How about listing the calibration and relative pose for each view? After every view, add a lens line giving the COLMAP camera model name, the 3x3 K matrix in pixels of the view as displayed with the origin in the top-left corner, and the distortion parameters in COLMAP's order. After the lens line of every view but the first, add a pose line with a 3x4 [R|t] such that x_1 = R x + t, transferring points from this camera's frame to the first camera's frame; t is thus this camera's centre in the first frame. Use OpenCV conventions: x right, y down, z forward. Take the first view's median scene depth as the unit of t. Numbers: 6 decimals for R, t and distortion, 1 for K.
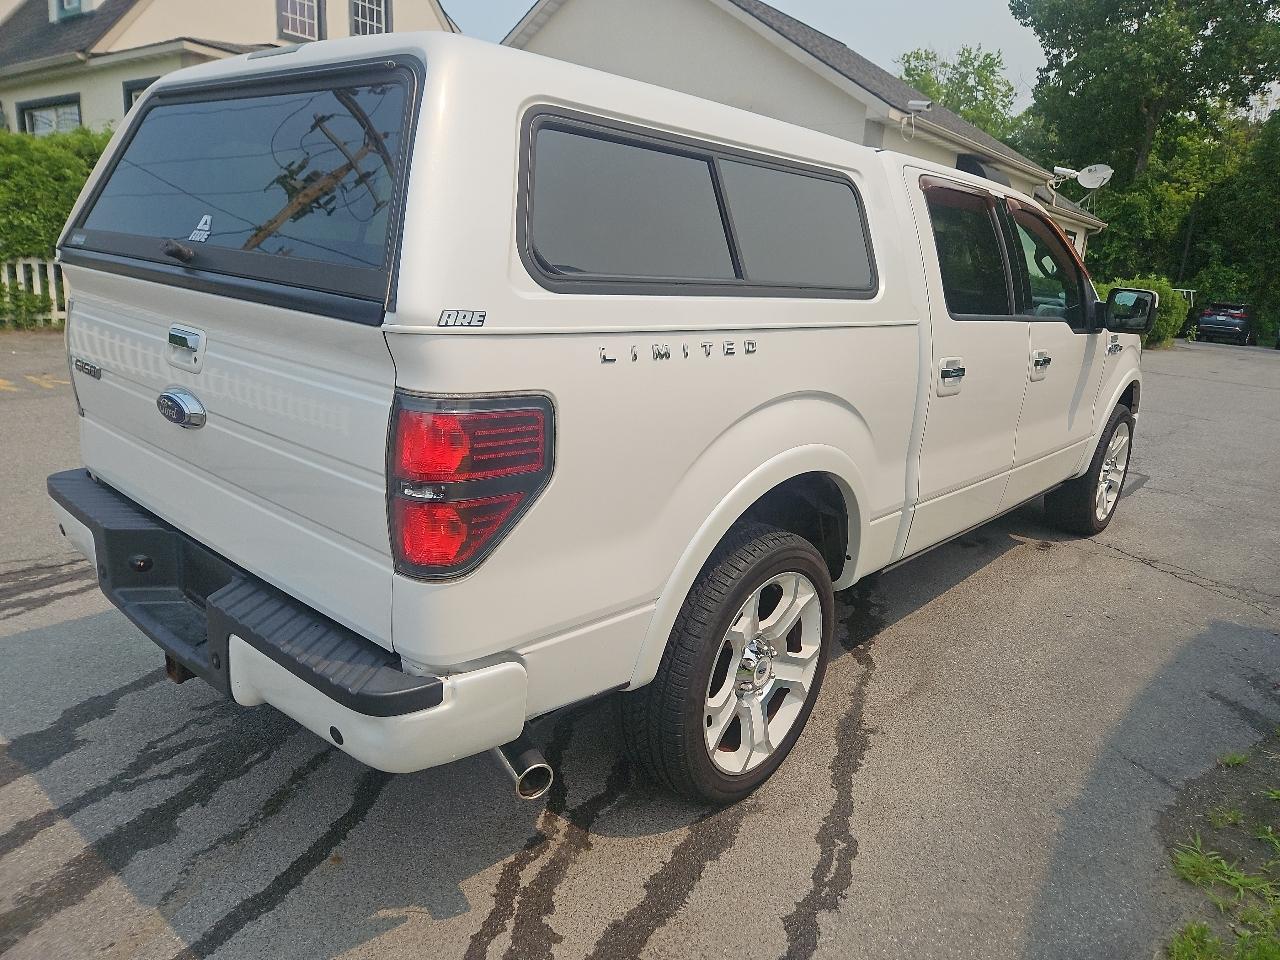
lens RADIAL K [[858.1, 0, 644.8], [0, 858.1, 468.9], [0, 0, 1]] dist [0.075358, -0.060495]
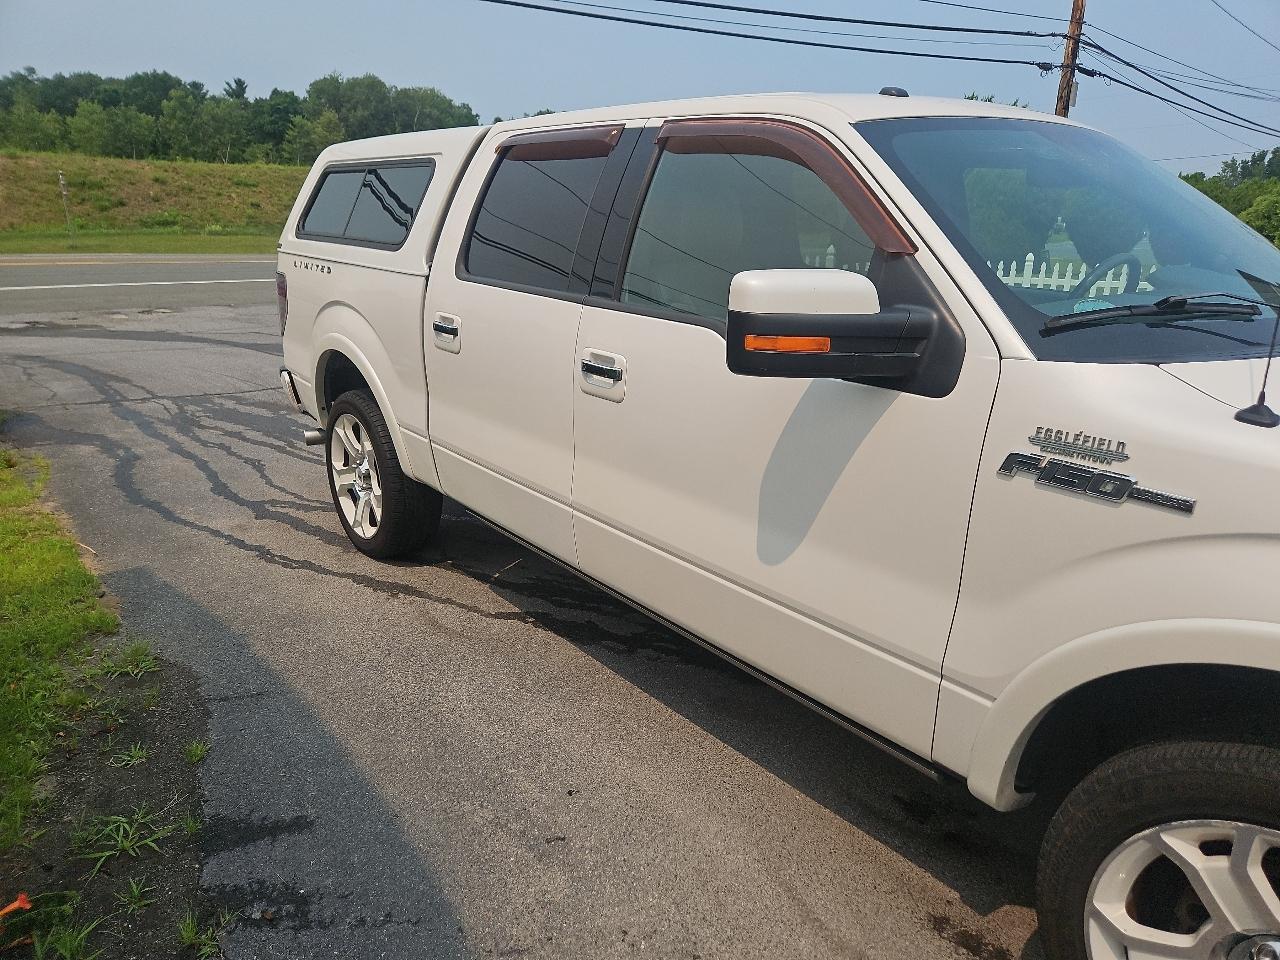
lens RADIAL K [[858.1, 0, 655.9], [0, 858.1, 470.6], [0, 0, 1]] dist [0.075358, -0.060495]
pose [[-0.150337, 0.209849, -0.966107, 1.602289], [-0.276351, 0.929339, 0.244866, -0.327400], [0.949225, 0.303797, -0.081722, 1.630240]]
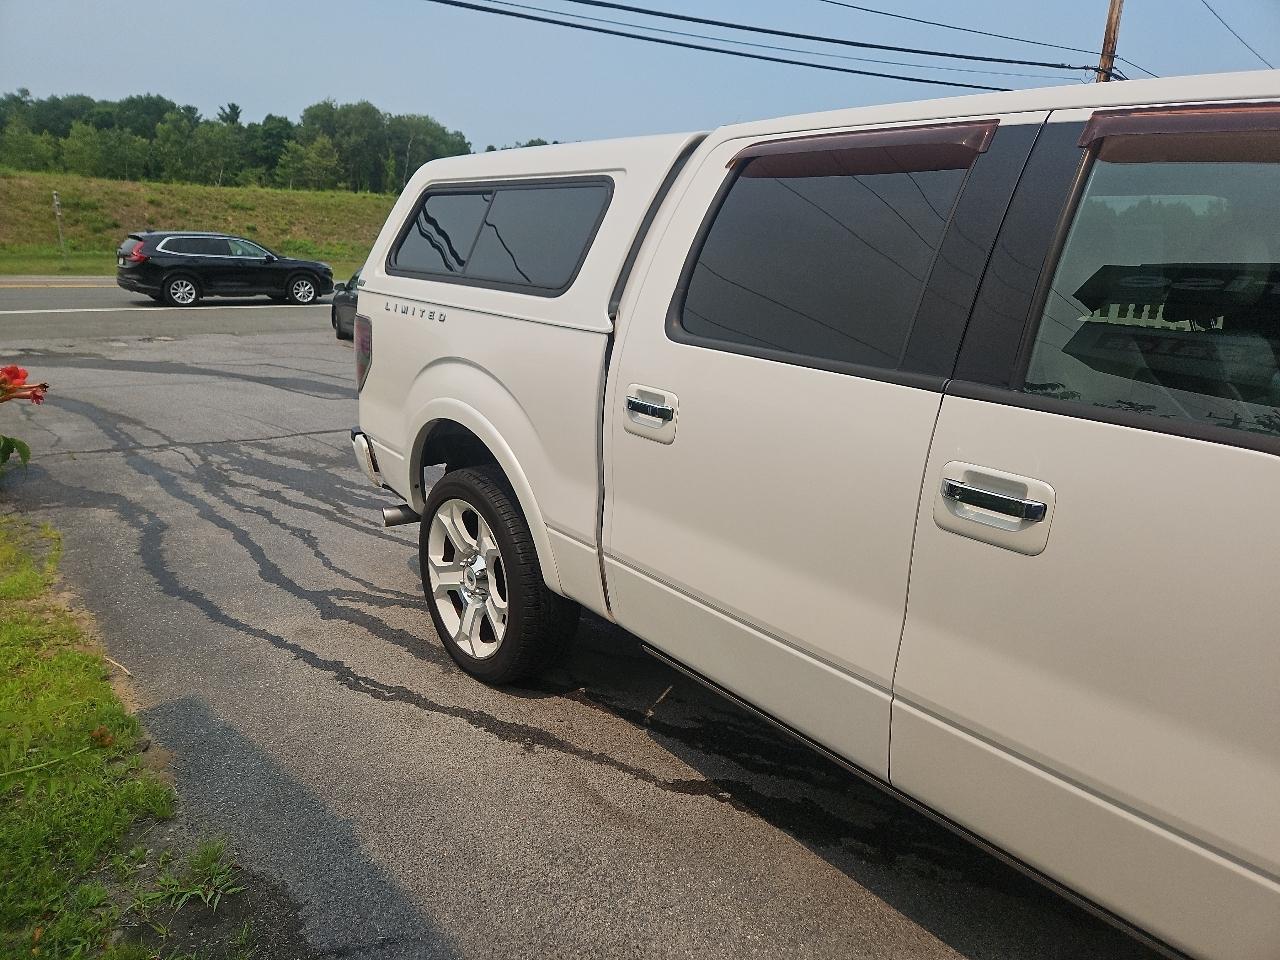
lens RADIAL K [[858.1, 0, 643.0], [0, 858.1, 473.6], [0, 0, 1]] dist [0.075358, -0.060495]
pose [[-0.147947, 0.181195, -0.972255, 1.289164], [-0.290034, 0.931901, 0.217809, -0.259718], [0.945511, 0.314212, -0.085319, 1.276297]]
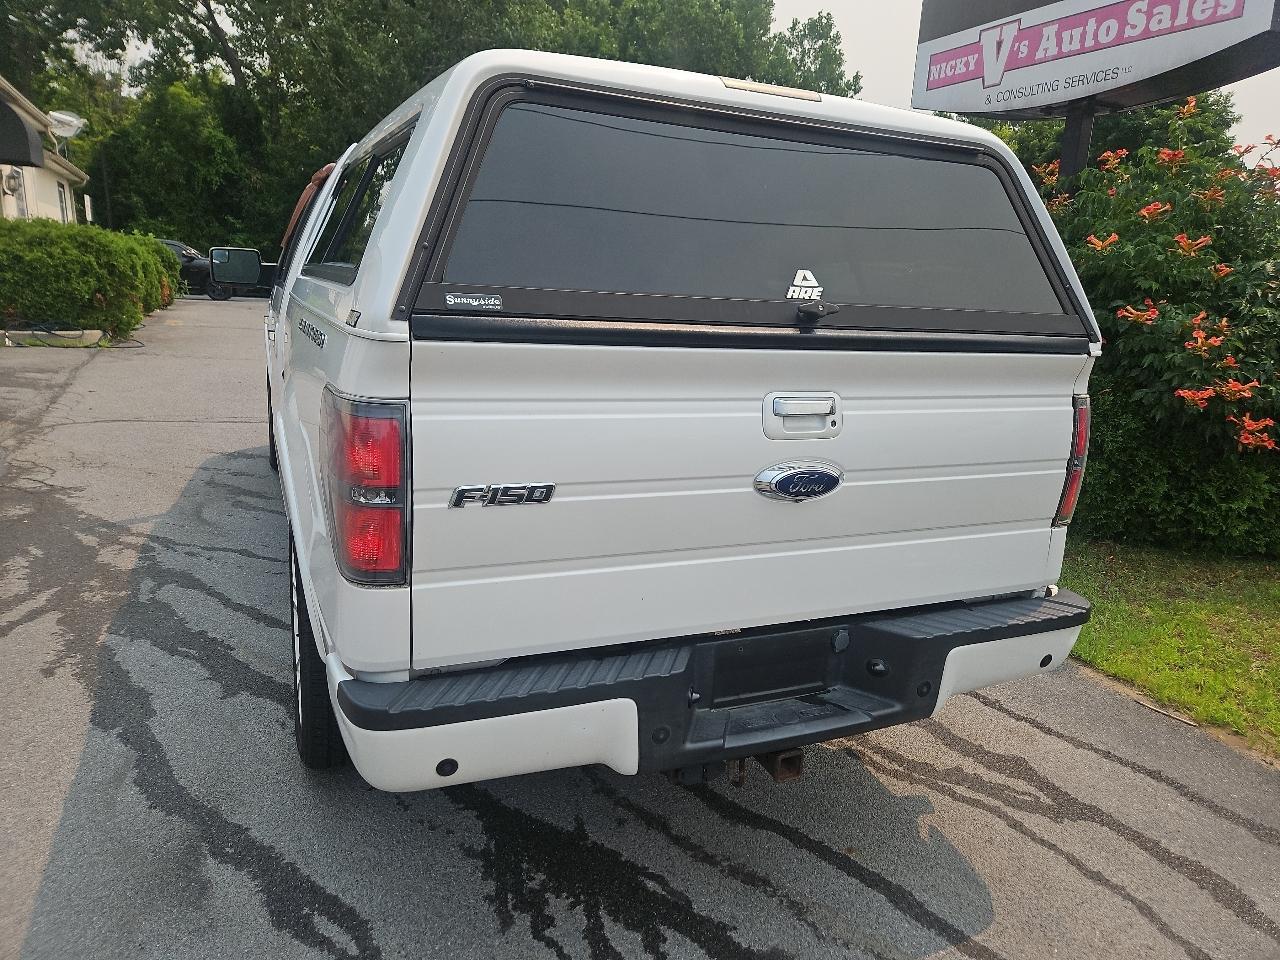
lens RADIAL K [[858.1, 0, 648.2], [0, 858.1, 464.9], [0, 0, 1]] dist [0.075358, -0.060495]
pose [[0.419155, -0.241805, 0.875122, -1.128290], [0.198372, 0.964984, 0.171621, -0.222441], [-0.885978, 0.101664, 0.452445, 0.594049]]
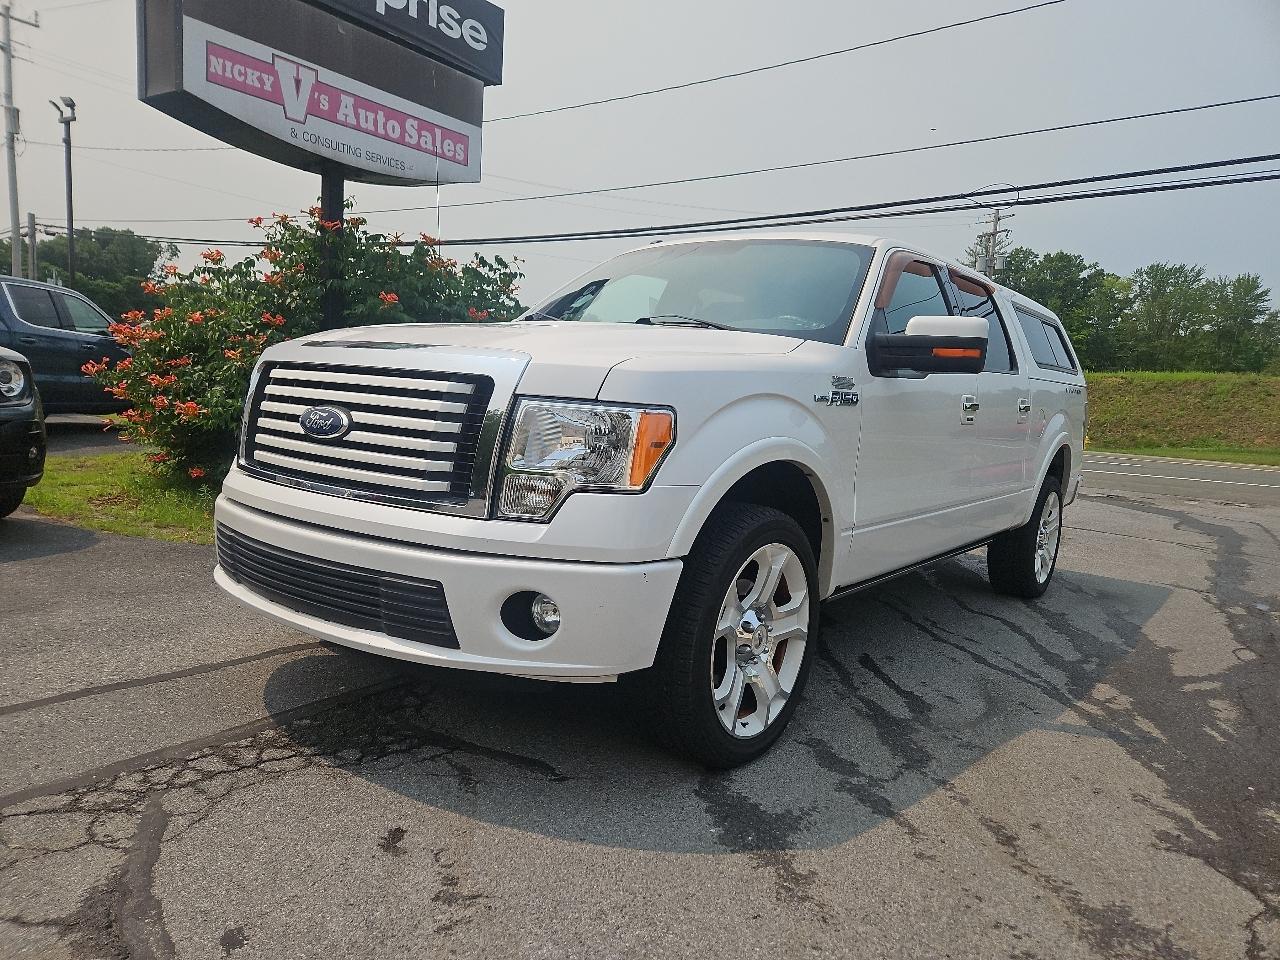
lens RADIAL K [[858.1, 0, 631.3], [0, 858.1, 484.8], [0, 0, 1]] dist [0.075358, -0.060495]
pose [[-0.989583, -0.122496, -0.075628, 0.781613], [-0.141334, 0.926566, 0.348568, -0.674218], [0.027376, 0.355626, -0.934227, 3.434293]]
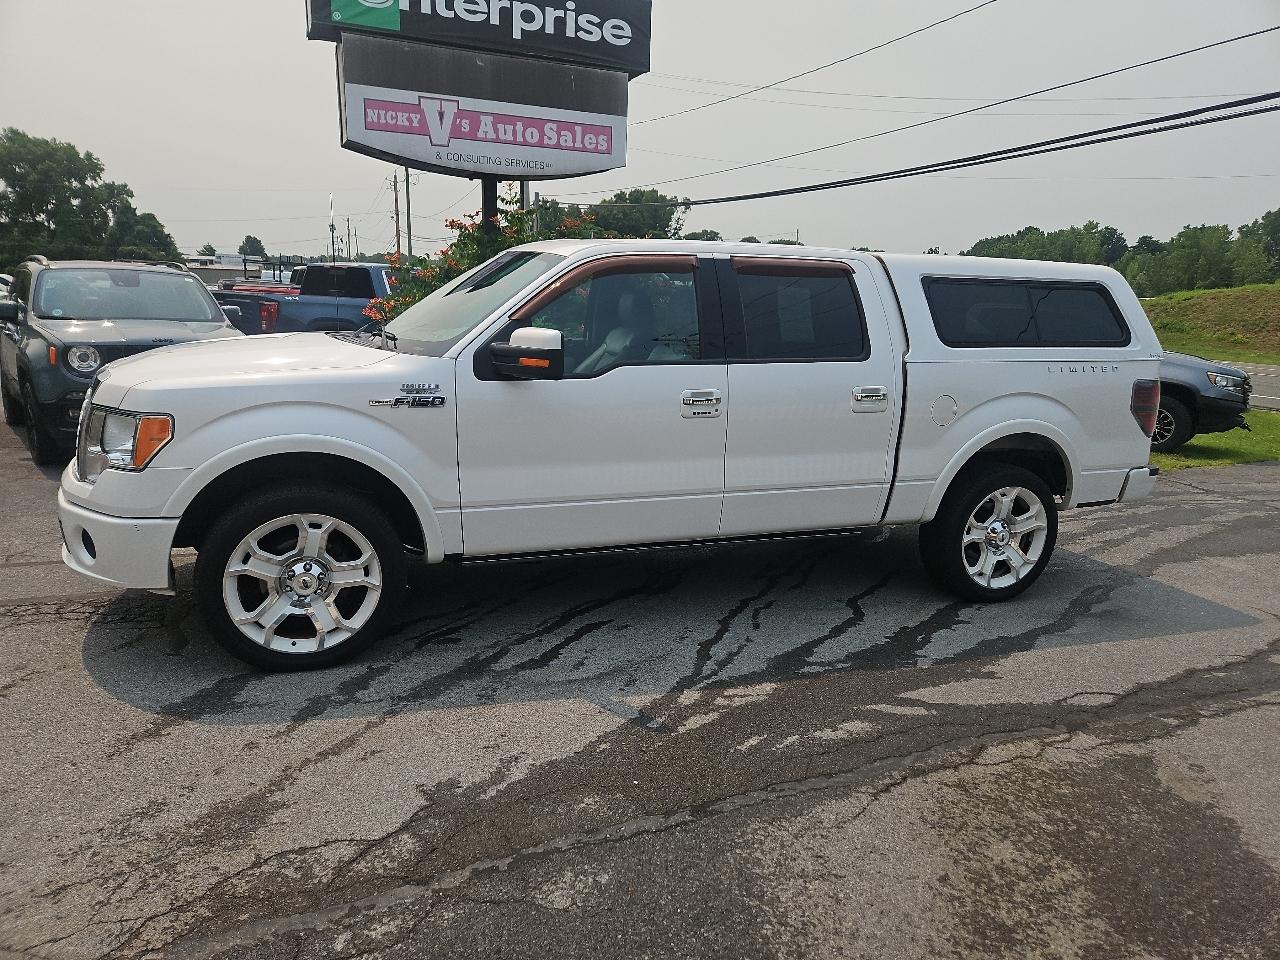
lens RADIAL K [[858.1, 0, 635.2], [0, 858.1, 474.9], [0, 0, 1]] dist [0.075358, -0.060495]
pose [[-0.880137, -0.191934, 0.434189, -0.528604], [0.021213, 0.897807, 0.439877, -0.927472], [-0.474246, 0.396363, -0.786122, 3.315195]]
